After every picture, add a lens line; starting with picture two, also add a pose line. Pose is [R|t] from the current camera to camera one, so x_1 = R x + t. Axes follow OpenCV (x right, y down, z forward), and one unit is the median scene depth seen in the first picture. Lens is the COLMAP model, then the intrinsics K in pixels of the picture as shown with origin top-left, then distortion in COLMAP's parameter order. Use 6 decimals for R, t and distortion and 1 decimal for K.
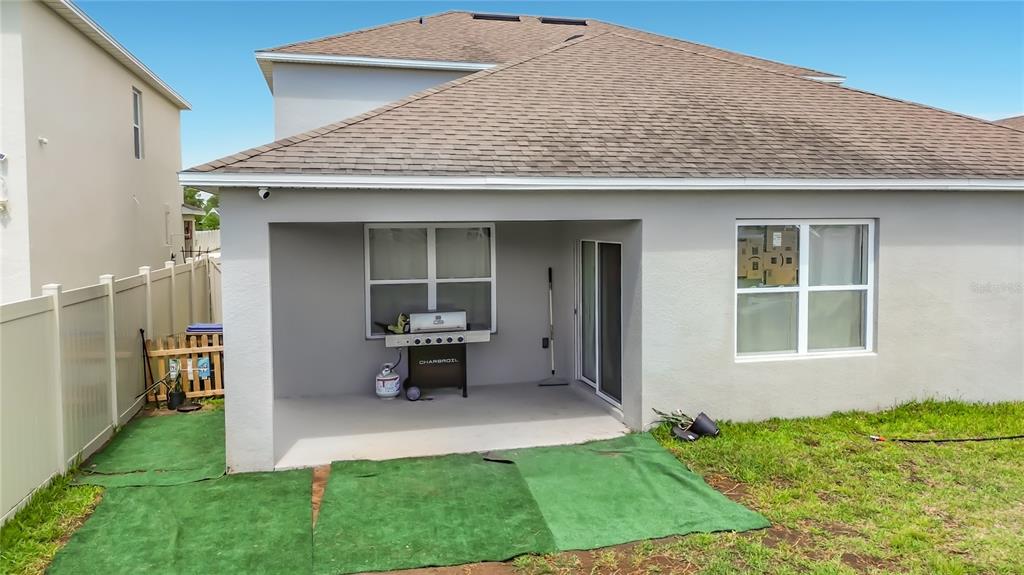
lens RADIAL K [[743.1, 0, 515.4], [0, 743.1, 258.0], [0, 0, 1]] dist [0.064647, -0.069460]
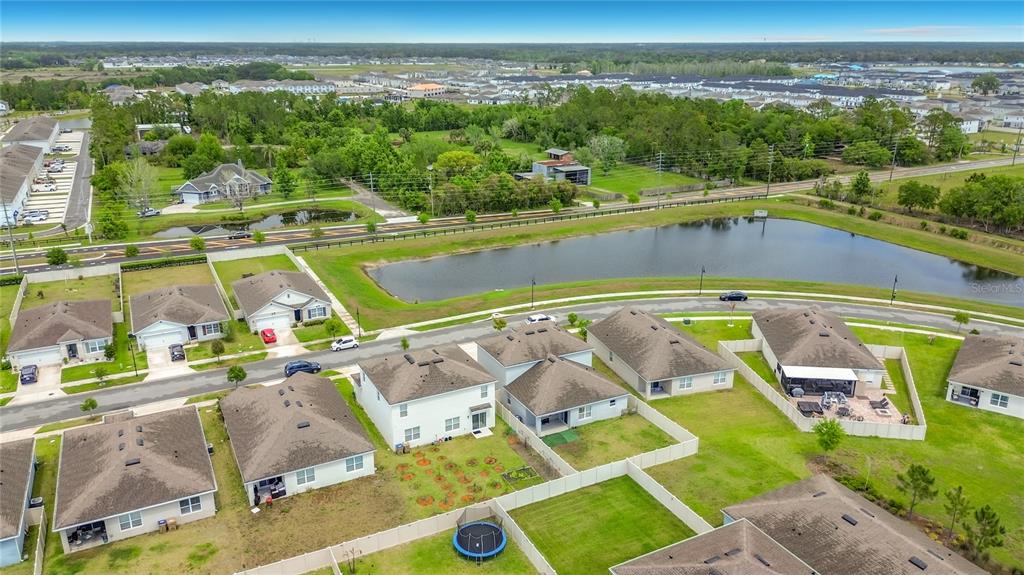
lens RADIAL K [[743.1, 0, 507.2], [0, 743.1, 288.0], [0, 0, 1]] dist [0.064647, -0.069460]
pose [[0.971757, -0.065793, 0.226625, -2.791508], [0.004023, 0.964828, 0.262852, -4.216076], [-0.235948, -0.254517, 0.937843, -7.720253]]
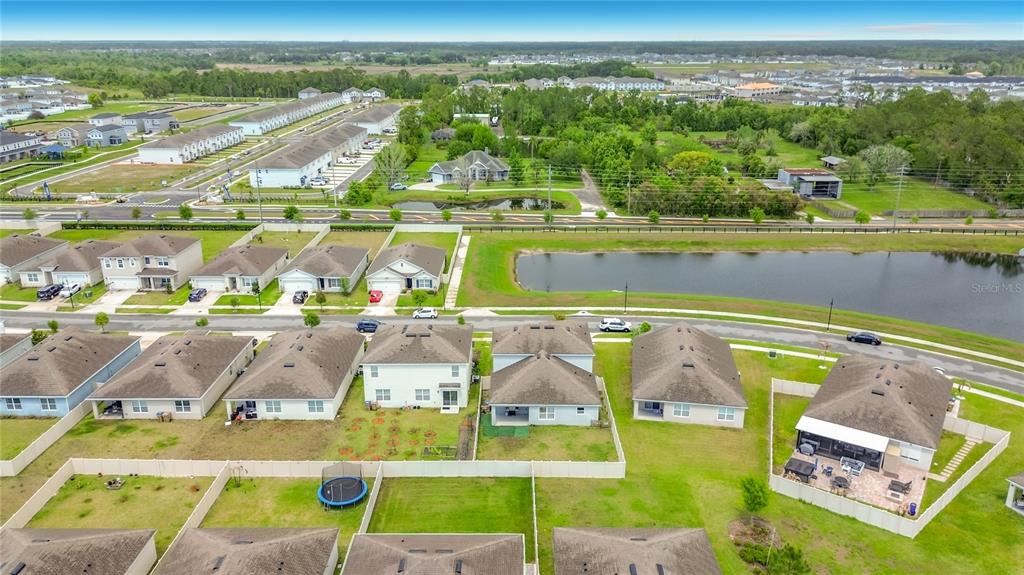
lens RADIAL K [[743.1, 0, 505.7], [0, 743.1, 285.5], [0, 0, 1]] dist [0.064647, -0.069460]
pose [[0.969844, 0.083769, -0.228880, 1.986532], [-0.020494, 0.963783, 0.265900, -4.221433], [0.242864, -0.253191, 0.936435, -7.978245]]
